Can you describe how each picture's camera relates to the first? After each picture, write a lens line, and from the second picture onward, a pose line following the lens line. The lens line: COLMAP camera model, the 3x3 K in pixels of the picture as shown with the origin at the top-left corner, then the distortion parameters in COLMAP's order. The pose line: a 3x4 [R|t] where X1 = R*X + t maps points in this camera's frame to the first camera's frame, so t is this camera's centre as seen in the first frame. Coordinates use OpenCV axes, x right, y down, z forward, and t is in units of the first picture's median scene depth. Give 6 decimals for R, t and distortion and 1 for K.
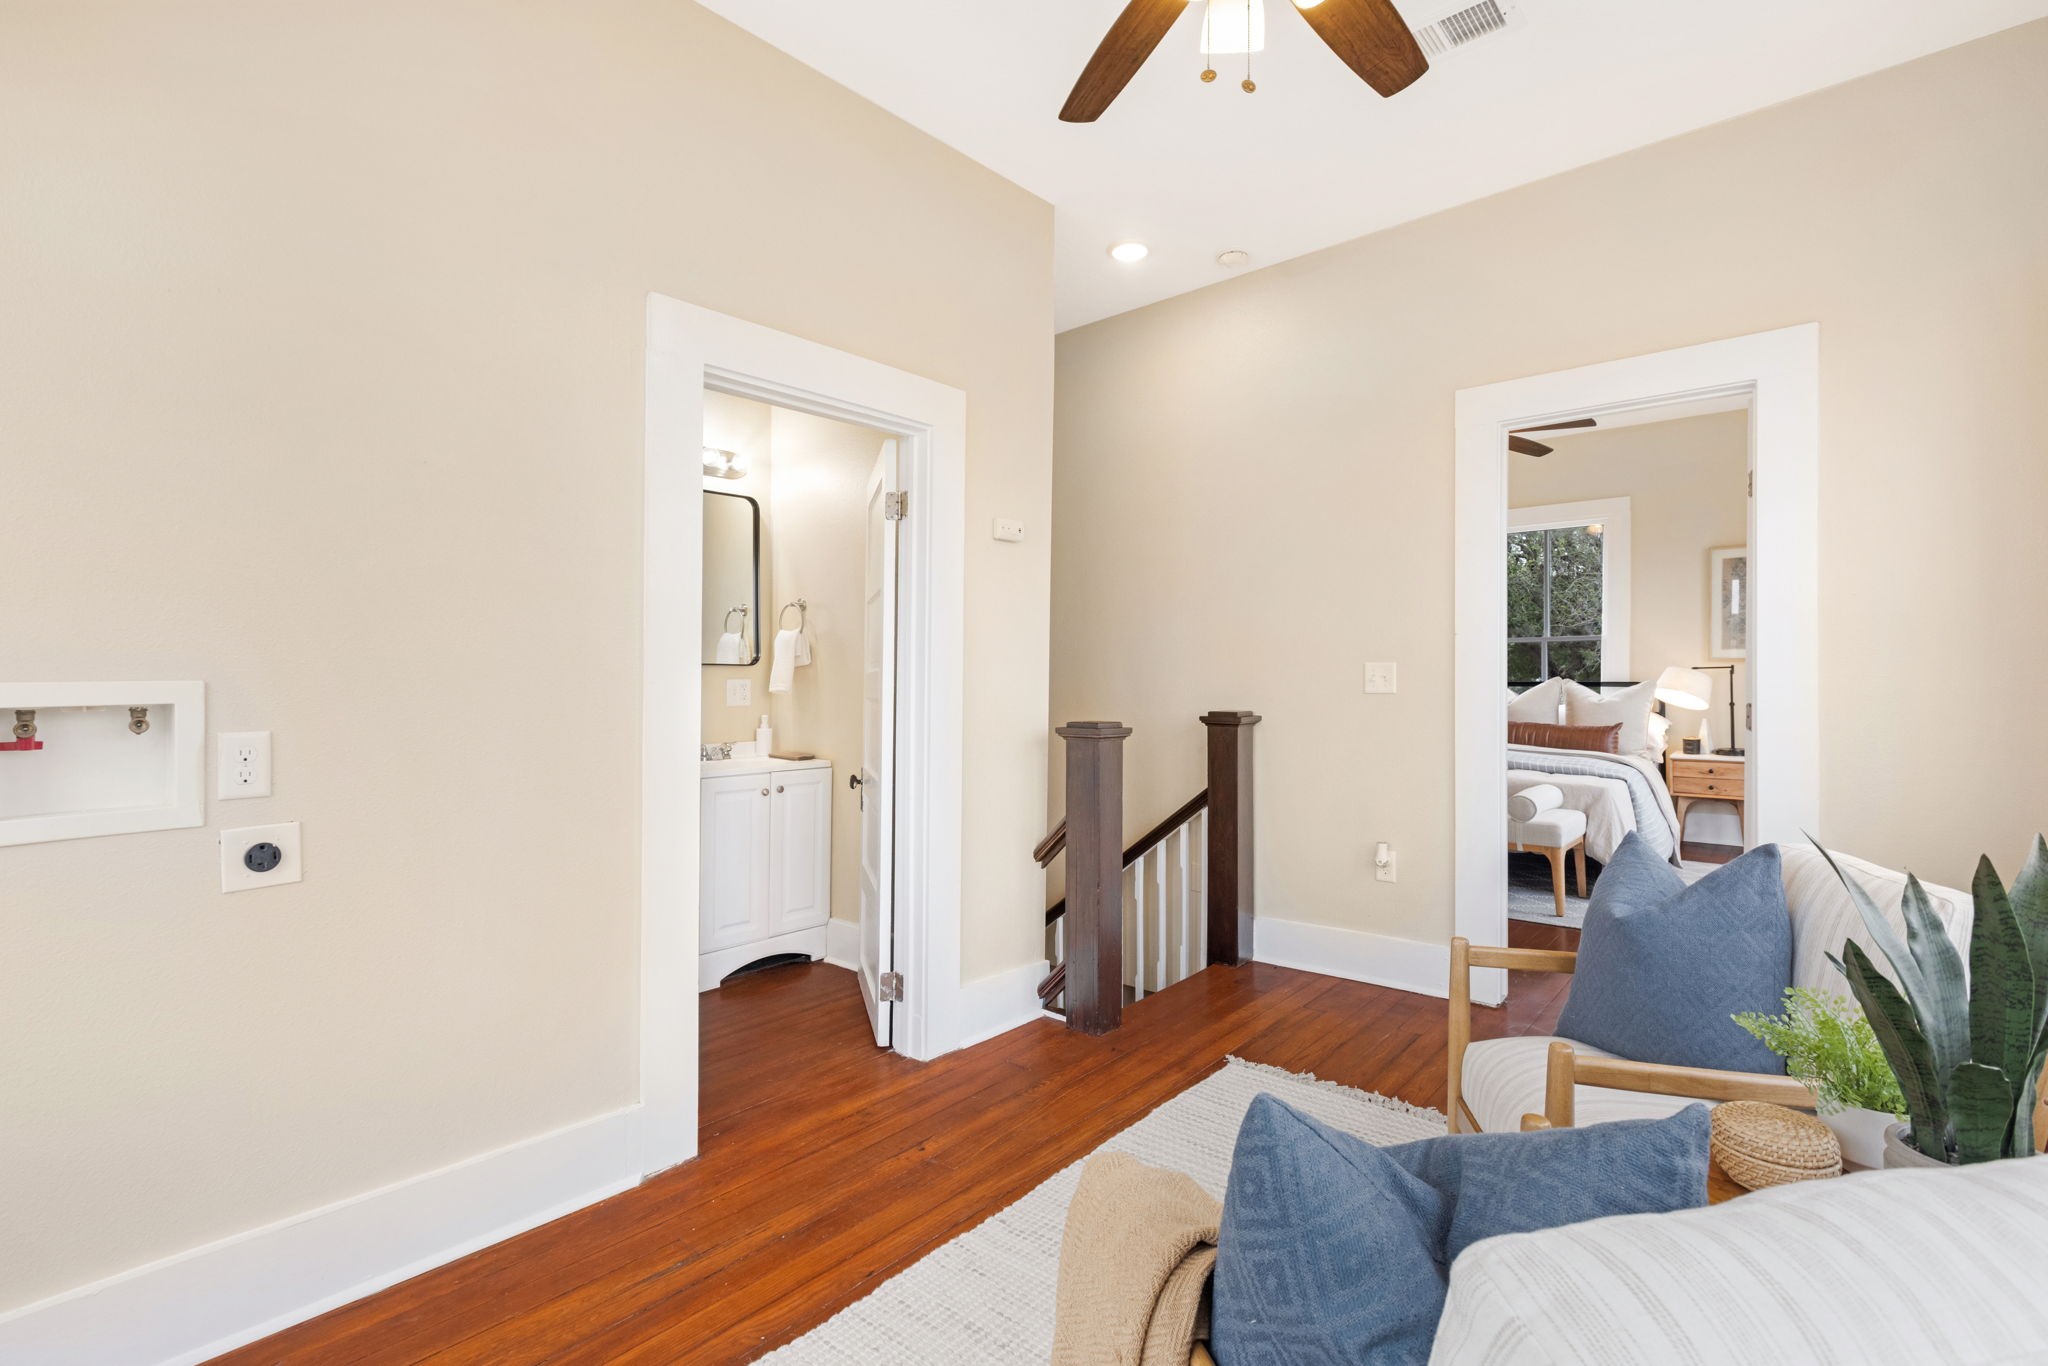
lens RADIAL K [[922.3, 0, 1024.0], [0, 922.3, 673.2], [0, 0, 1]] dist [0.000774, -0.000115]
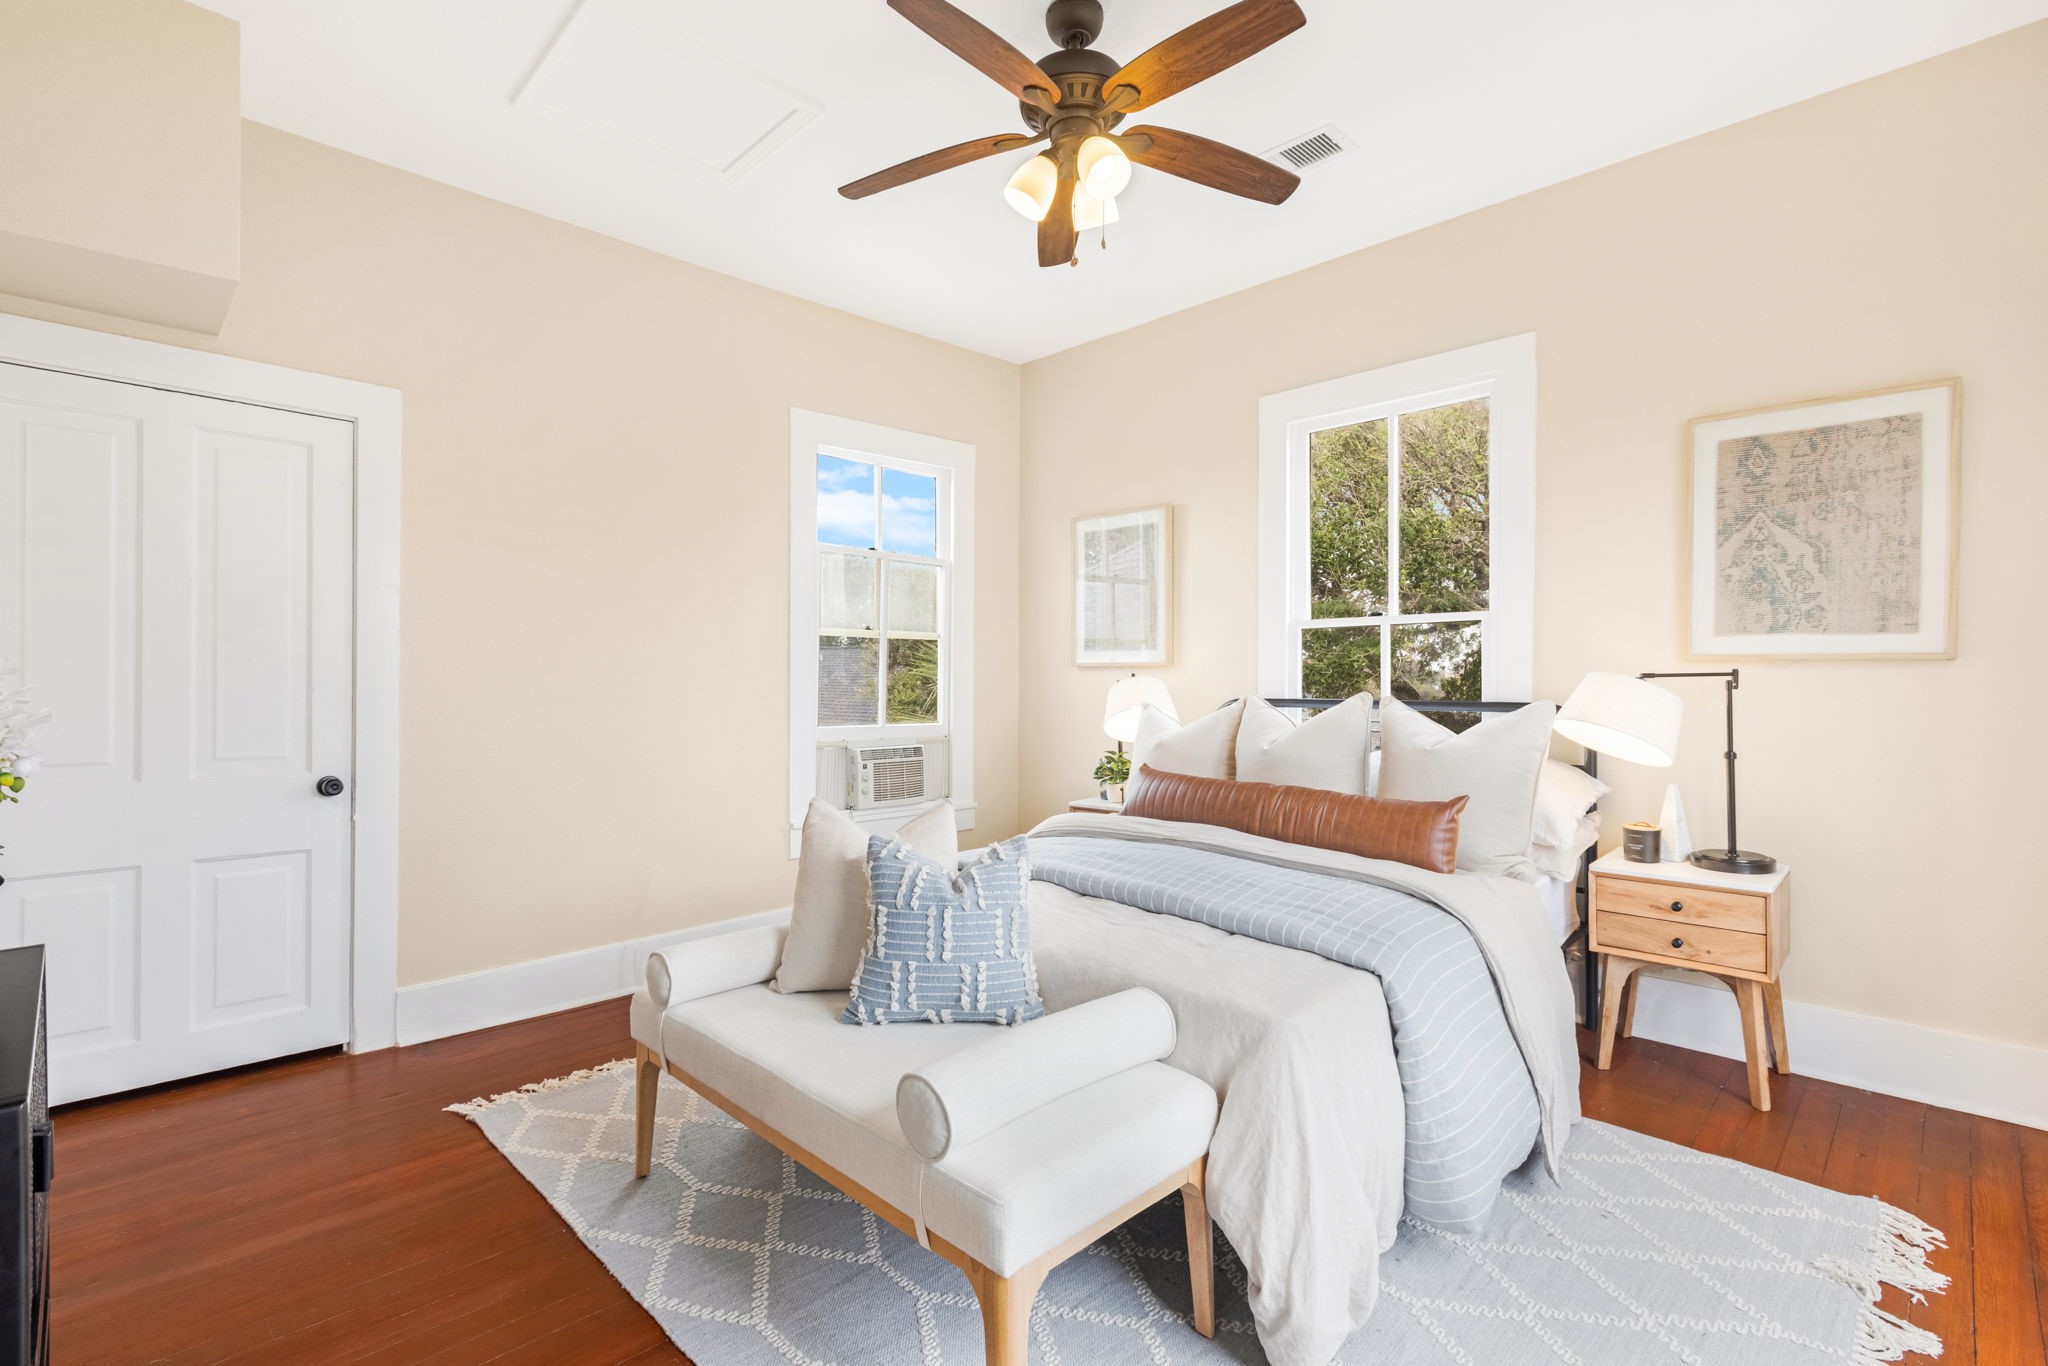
lens RADIAL K [[949.9, 0, 1024.0], [0, 949.9, 683.0], [0, 0, 1]] dist [0.000880, 0.000057]
pose [[0.997872, -0.001683, -0.065188, 0.445214], [0.002166, 0.999971, 0.007342, -0.006346], [0.065174, -0.007468, 0.997846, 0.504300]]
